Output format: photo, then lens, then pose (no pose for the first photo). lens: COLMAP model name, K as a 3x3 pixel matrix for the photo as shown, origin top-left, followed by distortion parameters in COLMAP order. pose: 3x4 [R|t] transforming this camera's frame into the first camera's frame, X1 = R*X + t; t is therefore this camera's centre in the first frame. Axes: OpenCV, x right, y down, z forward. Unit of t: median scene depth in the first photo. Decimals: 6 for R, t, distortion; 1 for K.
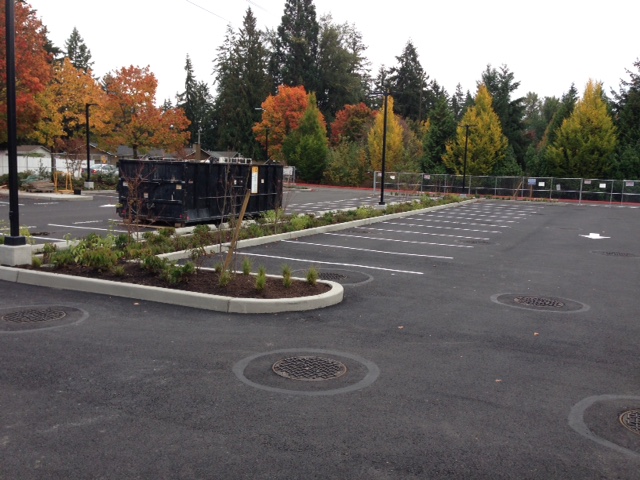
lens RADIAL K [[587.7, 0, 322.8], [0, 587.7, 237.5], [0, 0, 1]] dist [0.138056, -0.247004]
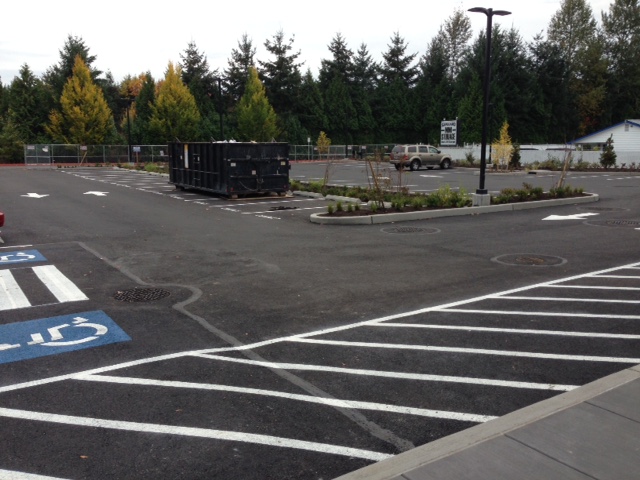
lens RADIAL K [[587.7, 0, 322.8], [0, 587.7, 237.5], [0, 0, 1]] dist [0.138056, -0.247004]
pose [[0.552819, -0.170324, 0.815709, -0.392261], [0.122108, 0.984879, 0.122892, -0.023064], [-0.824306, 0.031667, 0.565258, 0.072137]]
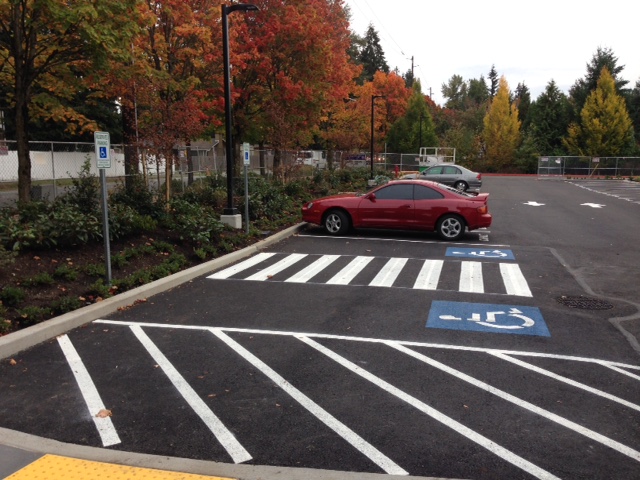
lens RADIAL K [[587.7, 0, 322.8], [0, 587.7, 237.5], [0, 0, 1]] dist [0.138056, -0.247004]
pose [[0.984875, -0.056090, 0.163936, -0.389143], [0.051911, 0.998211, 0.029671, -0.021304], [-0.165307, -0.020712, 0.986025, 0.057673]]
